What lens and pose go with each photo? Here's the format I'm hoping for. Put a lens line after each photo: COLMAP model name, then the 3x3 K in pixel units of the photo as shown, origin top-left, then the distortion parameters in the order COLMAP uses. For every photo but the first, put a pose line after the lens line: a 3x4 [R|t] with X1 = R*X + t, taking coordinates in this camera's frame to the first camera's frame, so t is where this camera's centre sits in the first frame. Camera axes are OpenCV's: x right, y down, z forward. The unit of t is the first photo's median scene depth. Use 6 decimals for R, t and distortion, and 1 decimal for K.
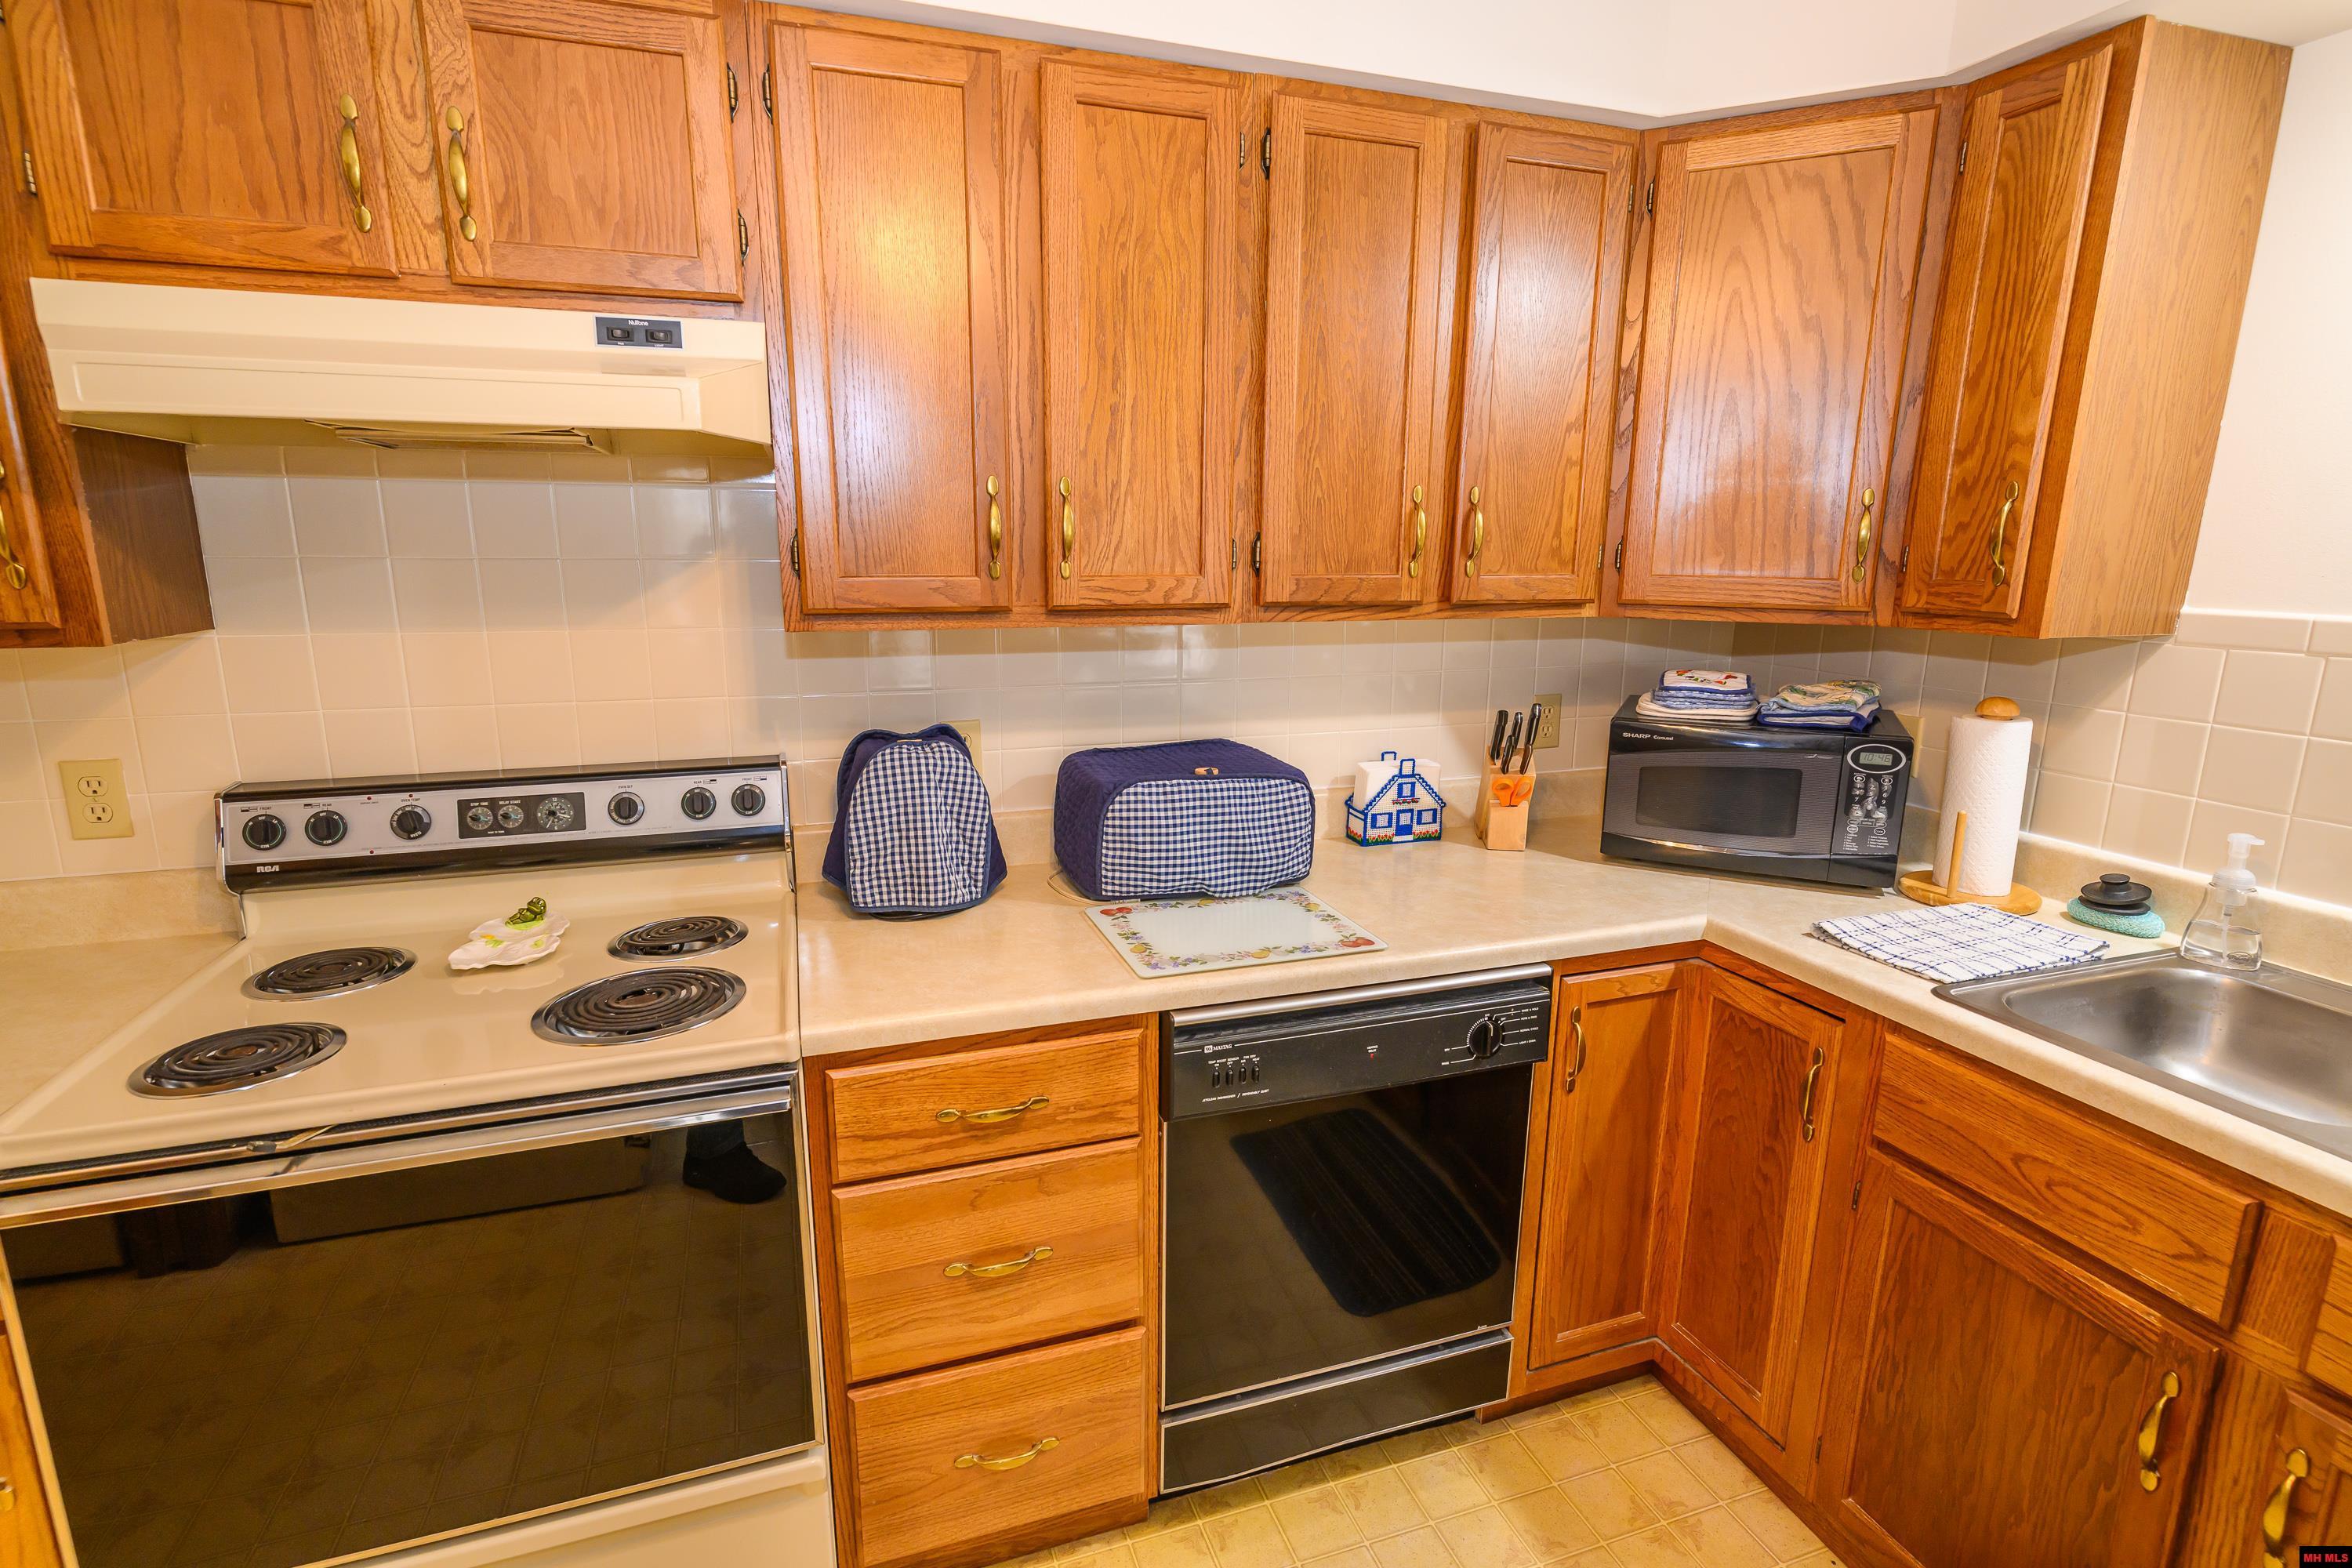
lens RADIAL K [[1115.4, 0, 1168.3], [0, 1115.4, 773.6], [0, 0, 1]] dist [-0.003202, 0.004113]
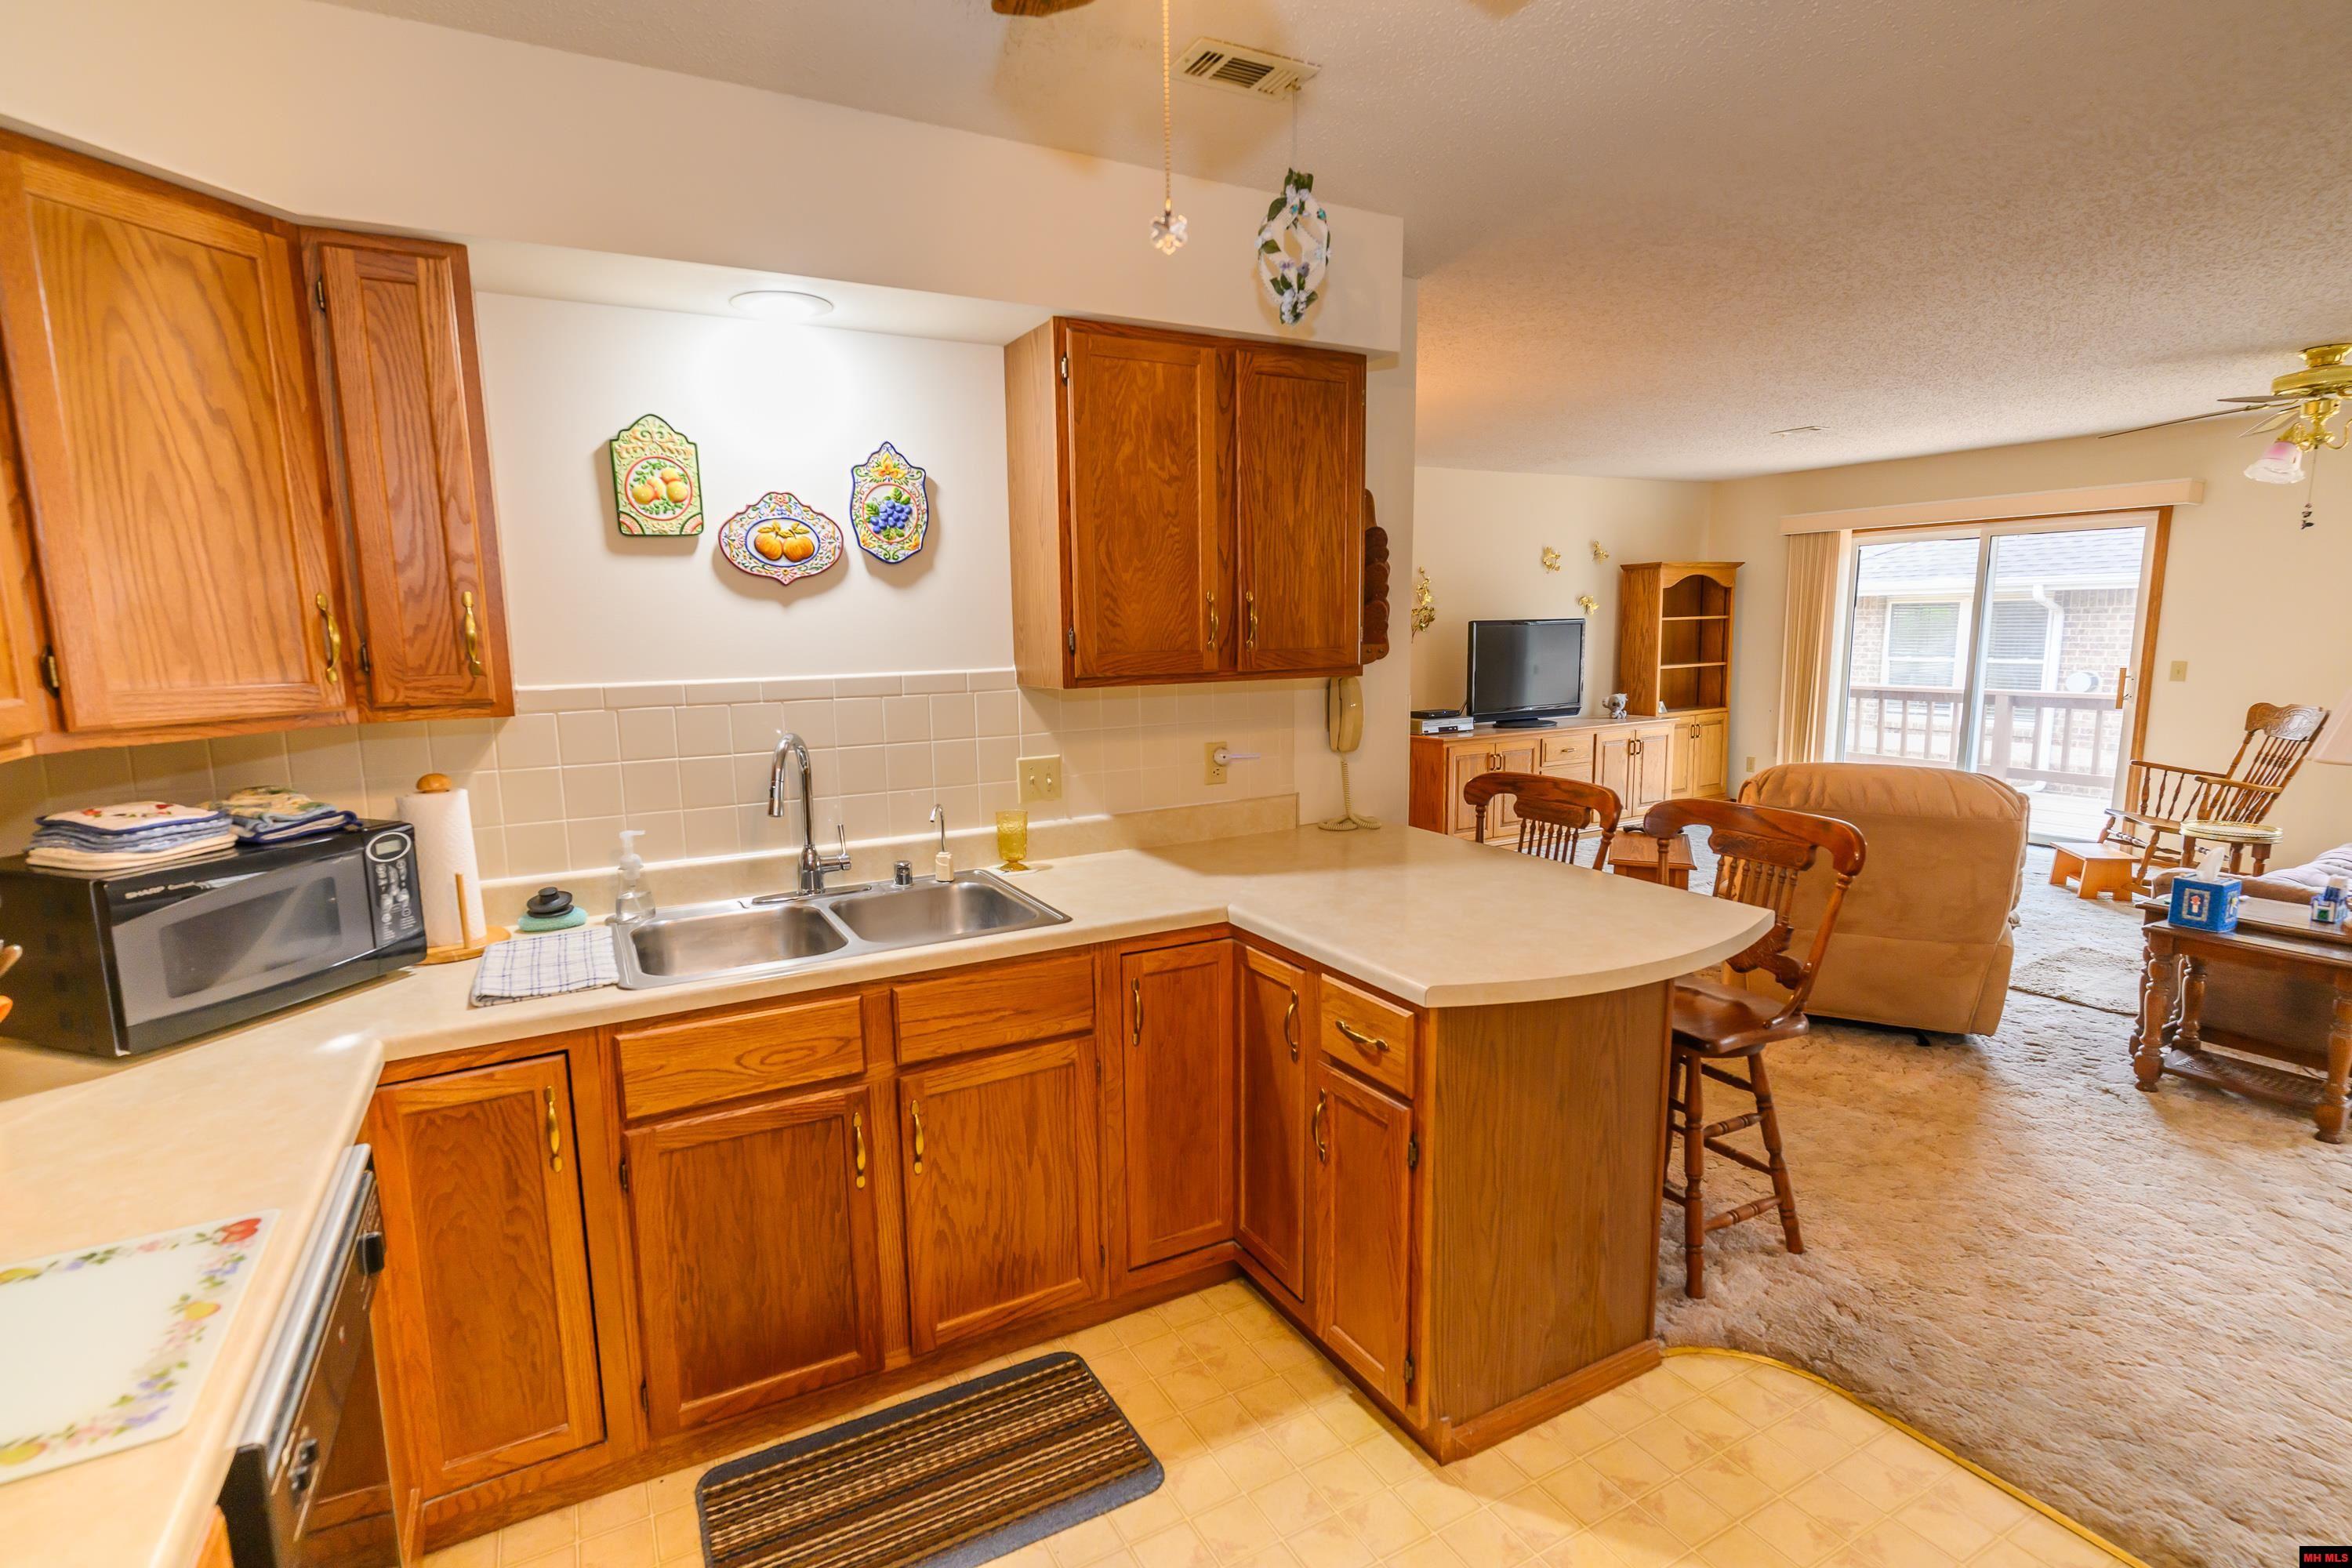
lens RADIAL K [[1115.4, 0, 1151.5], [0, 1115.4, 791.6], [0, 0, 1]] dist [-0.003202, 0.004113]
pose [[-0.166162, -0.153885, 0.974017, -0.555825], [0.217160, 0.957789, 0.188368, -0.116807], [-0.961890, 0.242817, -0.125730, 0.475630]]
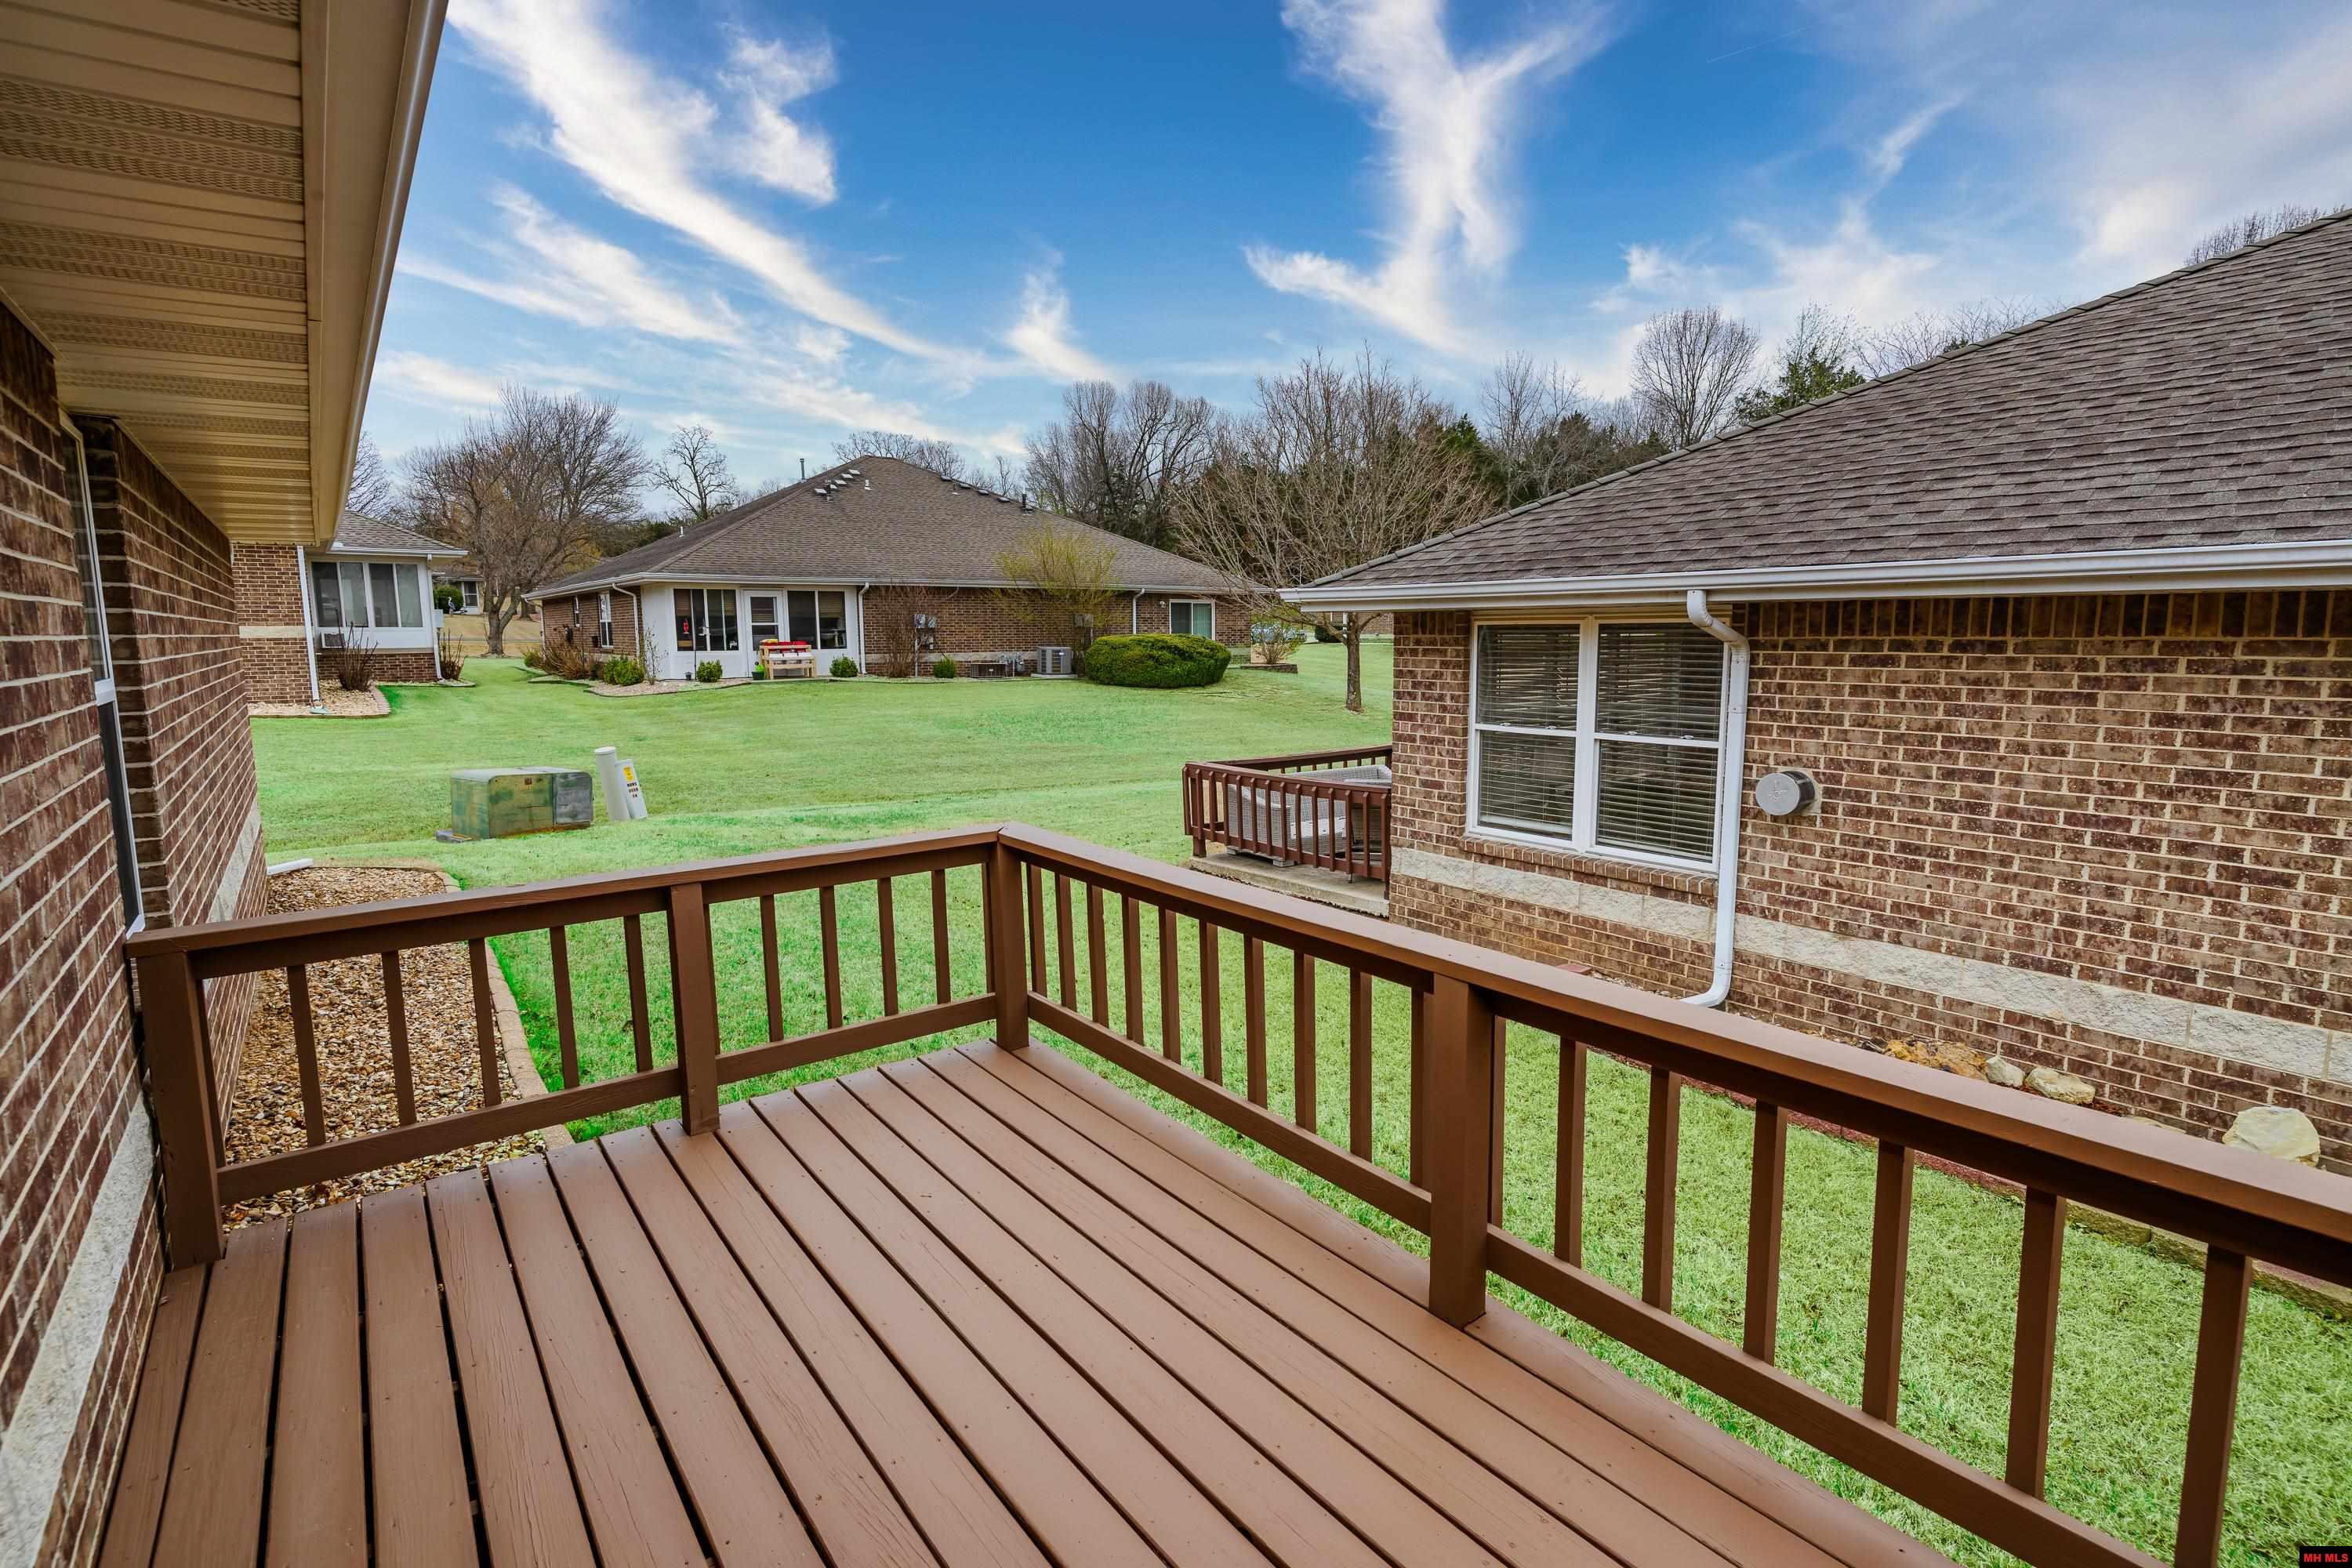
lens RADIAL K [[1115.4, 0, 1177.8], [0, 1115.4, 781.9], [0, 0, 1]] dist [-0.003202, 0.004113]
pose [[-0.320118, -0.133577, 0.937914, 3.000511], [0.197480, 0.958854, 0.203961, 0.774305], [-0.926567, 0.250510, -0.280567, -3.760844]]
